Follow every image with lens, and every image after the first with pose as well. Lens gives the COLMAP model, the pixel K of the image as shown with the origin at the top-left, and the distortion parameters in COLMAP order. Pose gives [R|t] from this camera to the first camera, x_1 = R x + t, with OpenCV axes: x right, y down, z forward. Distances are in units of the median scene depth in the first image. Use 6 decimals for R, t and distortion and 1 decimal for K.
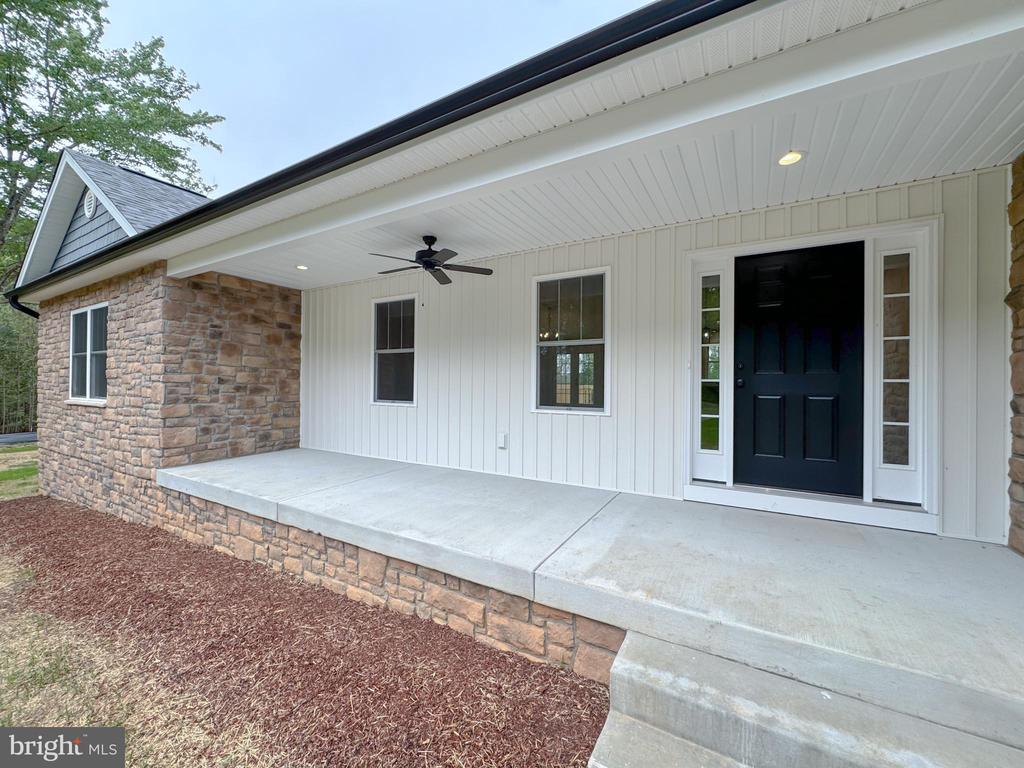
lens RADIAL K [[408.3, 0, 511.2], [0, 408.3, 383.0], [0, 0, 1]] dist [-0.002361, -0.001373]
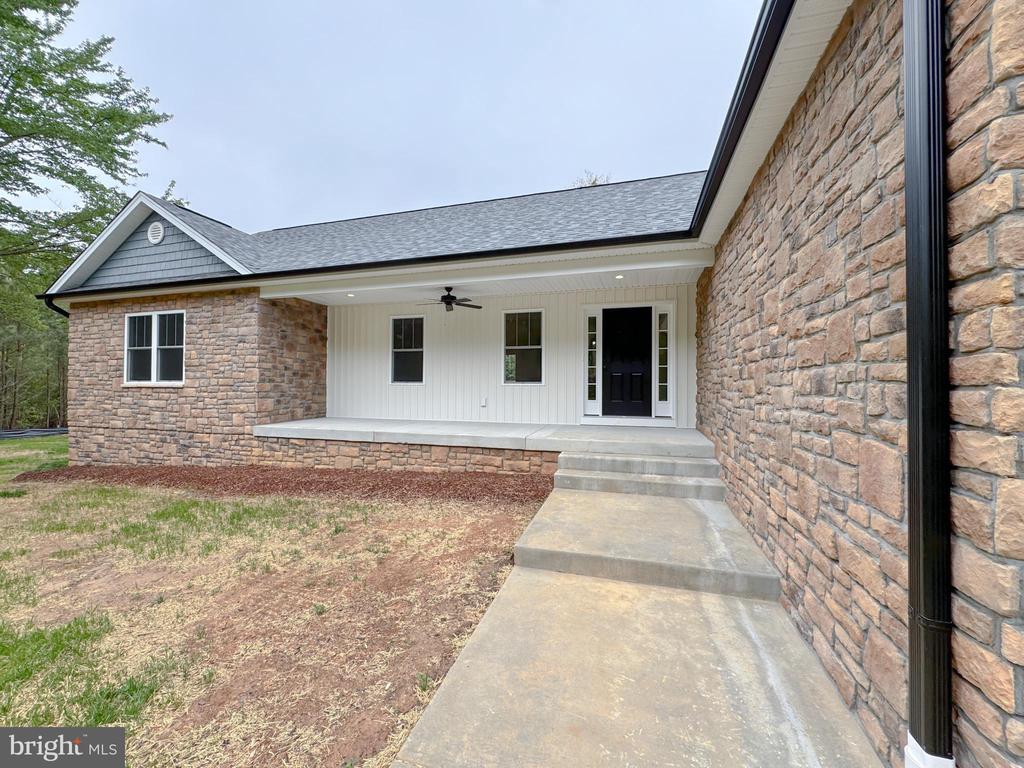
lens RADIAL K [[408.3, 0, 511.2], [0, 408.3, 382.3], [0, 0, 1]] dist [-0.002361, -0.001373]
pose [[0.972831, -0.000457, 0.231516, -0.290832], [0.001917, 0.999980, -0.006082, 0.061814], [-0.231508, 0.006361, 0.972812, -0.683676]]
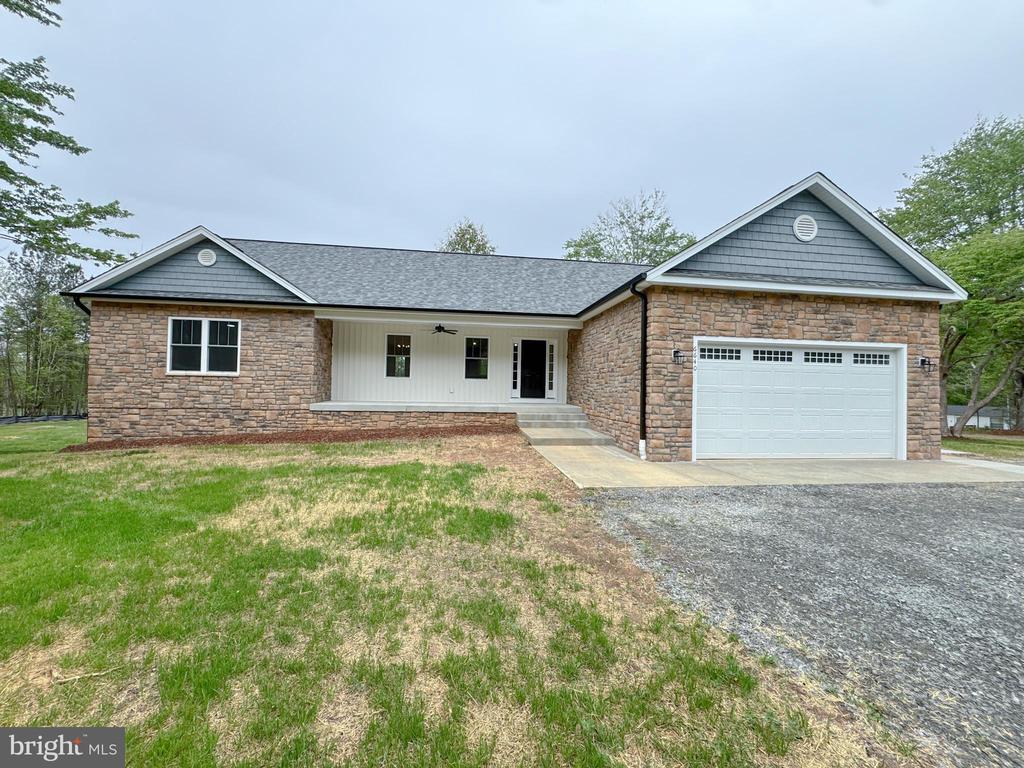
lens RADIAL K [[408.3, 0, 512.3], [0, 408.3, 382.4], [0, 0, 1]] dist [-0.002361, -0.001373]
pose [[0.786142, 0.016951, 0.617813, -1.374995], [-0.015671, 0.999849, -0.007493, 0.093368], [-0.617847, -0.003791, 0.786289, -1.443279]]
